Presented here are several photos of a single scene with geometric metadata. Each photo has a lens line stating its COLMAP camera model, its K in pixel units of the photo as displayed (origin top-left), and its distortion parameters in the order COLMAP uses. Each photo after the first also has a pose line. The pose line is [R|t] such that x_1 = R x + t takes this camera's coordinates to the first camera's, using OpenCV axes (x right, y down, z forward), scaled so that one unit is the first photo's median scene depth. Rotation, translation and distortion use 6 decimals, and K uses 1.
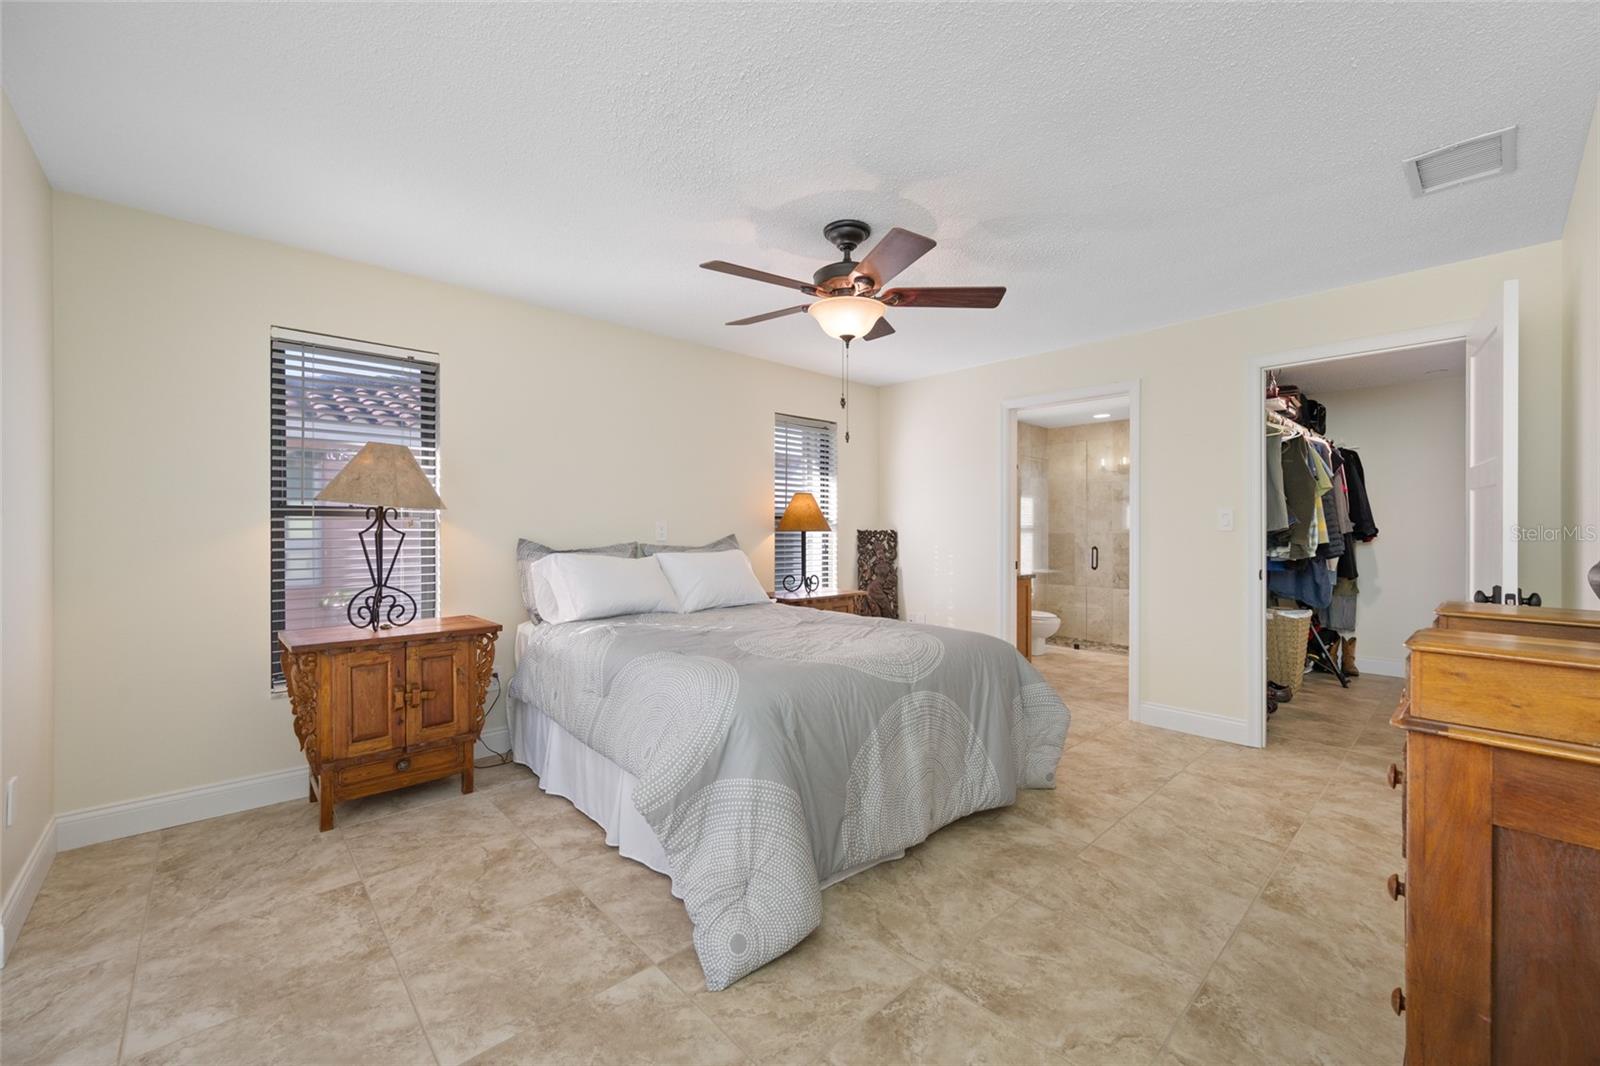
lens RADIAL K [[636.6, 0, 804.3], [0, 636.6, 530.6], [0, 0, 1]] dist [-0.000189, 0.000193]
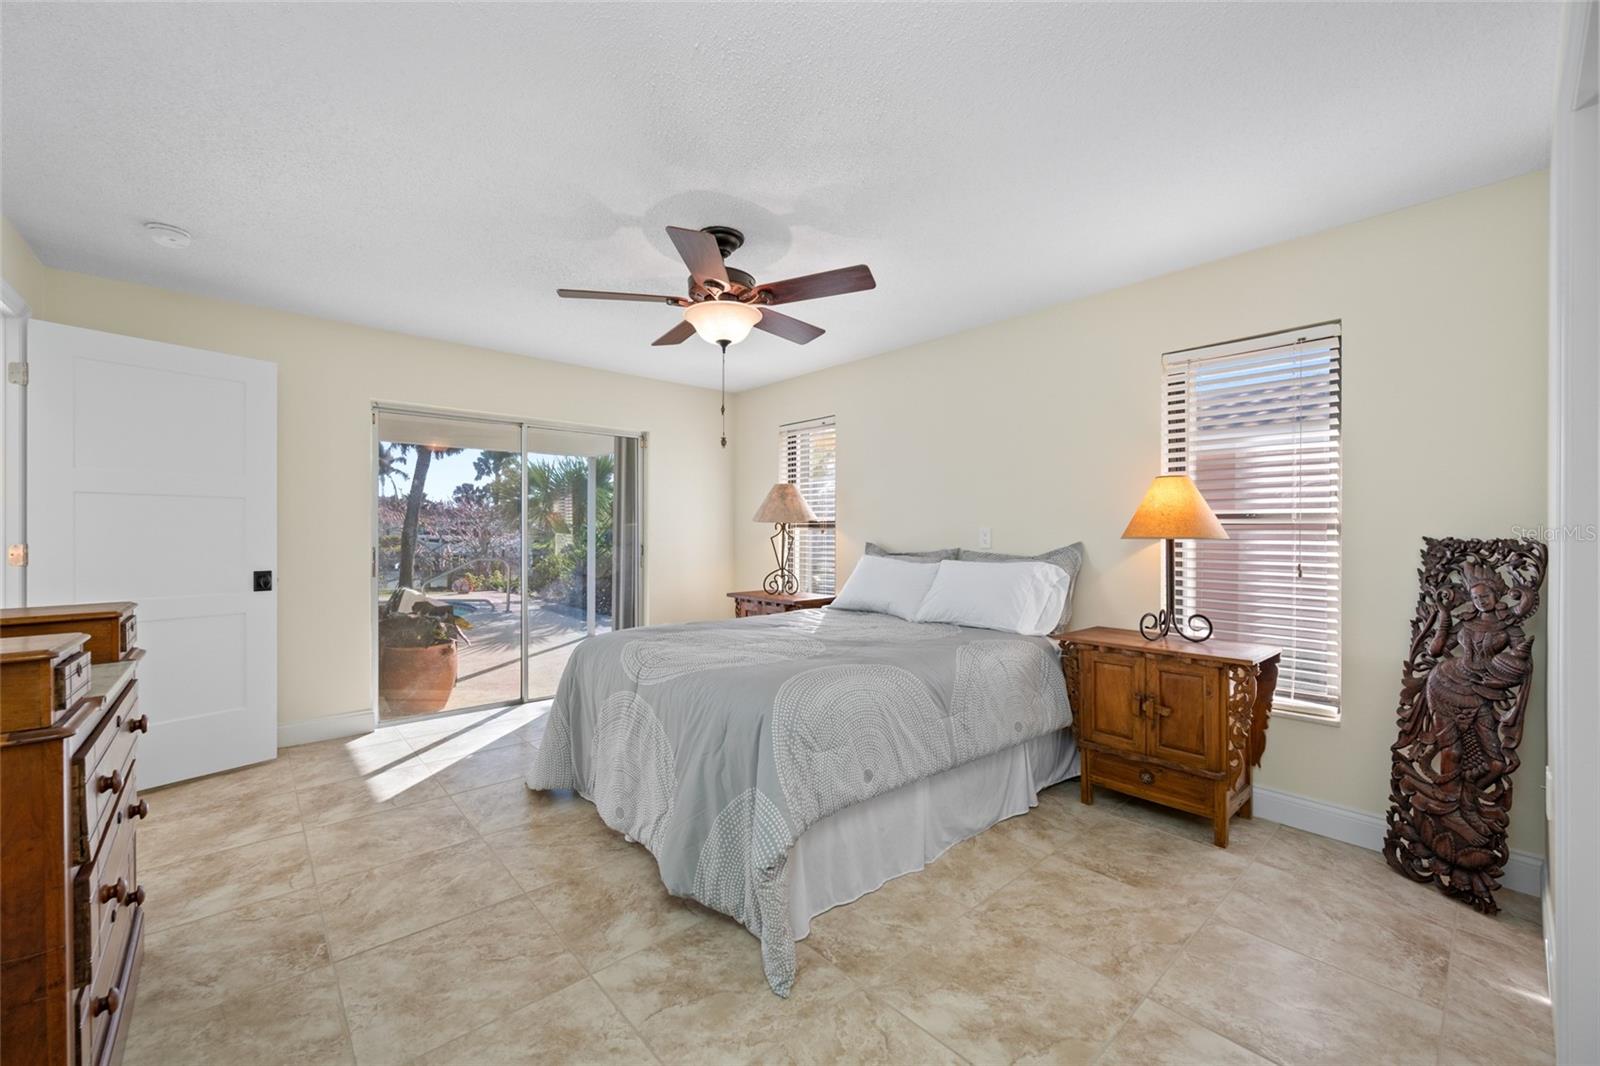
lens RADIAL K [[636.6, 0, 804.3], [0, 636.6, 530.6], [0, 0, 1]] dist [-0.000189, 0.000193]
pose [[-0.021741, -0.005836, -0.999747, 1.127786], [-0.004609, 0.999973, -0.005738, -0.003759], [0.999753, 0.004483, -0.021767, 1.216607]]
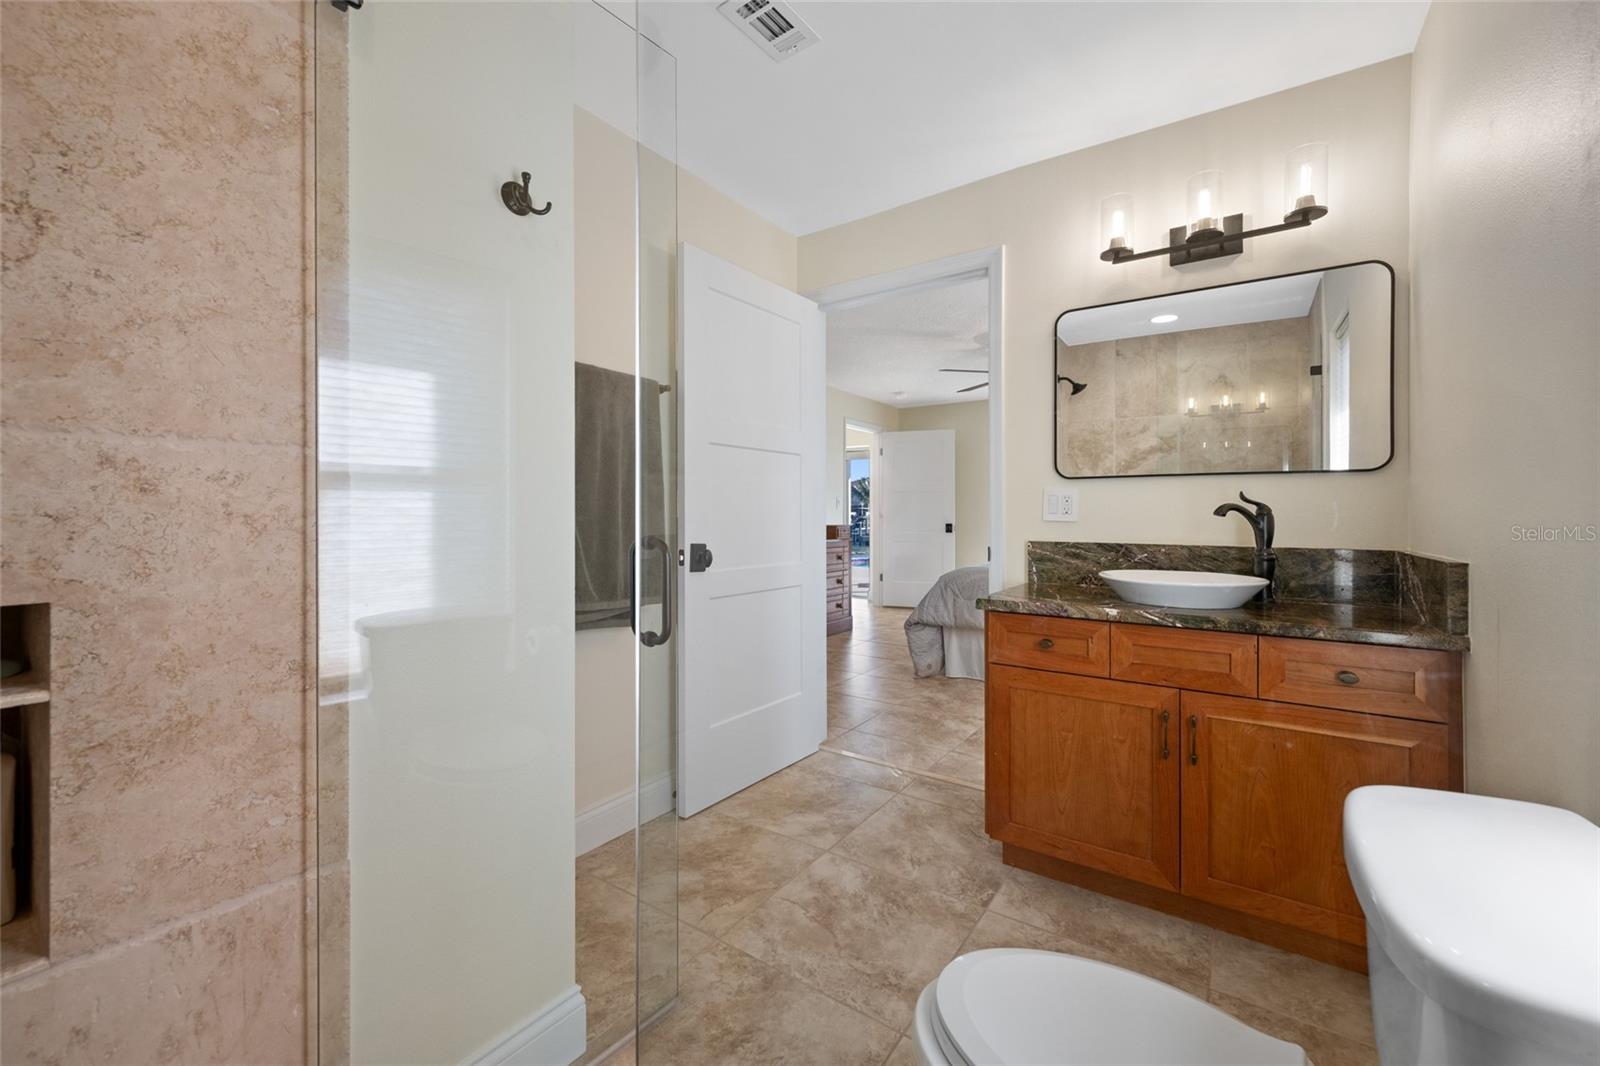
lens RADIAL K [[643.7, 0, 801.9], [0, 643.7, 508.5], [0, 0, 1]] dist [0.000526, 0.000262]
pose [[-0.976318, -0.010942, -0.216063, 1.138008], [-0.009281, 0.999919, -0.008698, 0.039430], [0.216140, -0.006486, -0.976341, 2.802811]]
